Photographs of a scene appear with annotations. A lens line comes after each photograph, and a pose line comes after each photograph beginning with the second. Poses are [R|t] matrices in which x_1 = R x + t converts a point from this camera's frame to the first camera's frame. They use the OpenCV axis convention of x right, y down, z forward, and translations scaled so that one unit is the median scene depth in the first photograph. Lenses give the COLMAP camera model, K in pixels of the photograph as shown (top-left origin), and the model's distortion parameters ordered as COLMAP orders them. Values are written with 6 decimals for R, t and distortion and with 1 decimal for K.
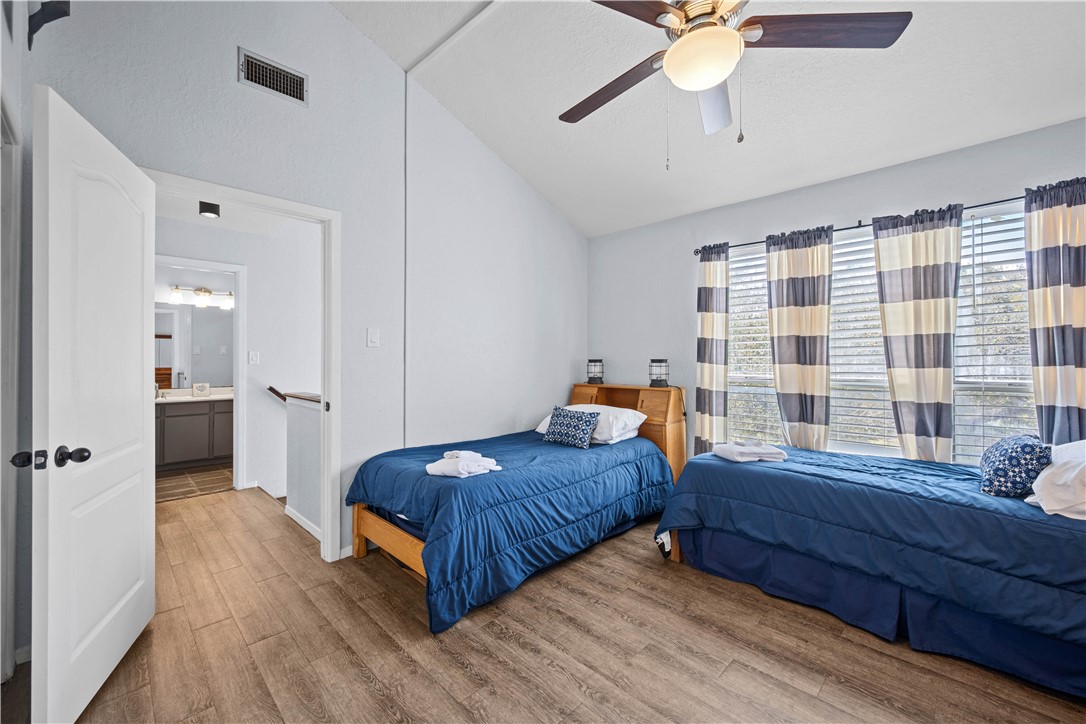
lens RADIAL K [[426.7, 0, 545.0], [0, 426.7, 359.3], [0, 0, 1]] dist [-0.000736, -0.000032]
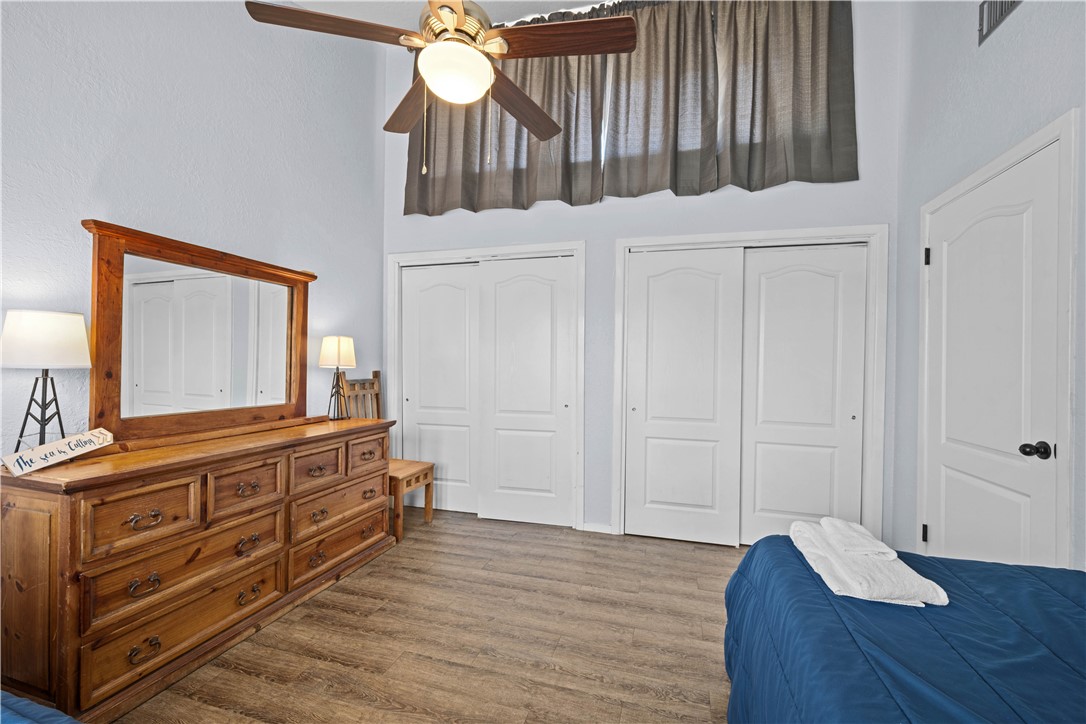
lens RADIAL K [[426.7, 0, 542.9], [0, 426.7, 364.9], [0, 0, 1]] dist [-0.000736, -0.000032]
pose [[-0.879179, -0.007490, -0.476433, 0.614899], [-0.004615, 0.999963, -0.007204, 0.010423], [0.476469, -0.004134, -0.879181, 1.849078]]
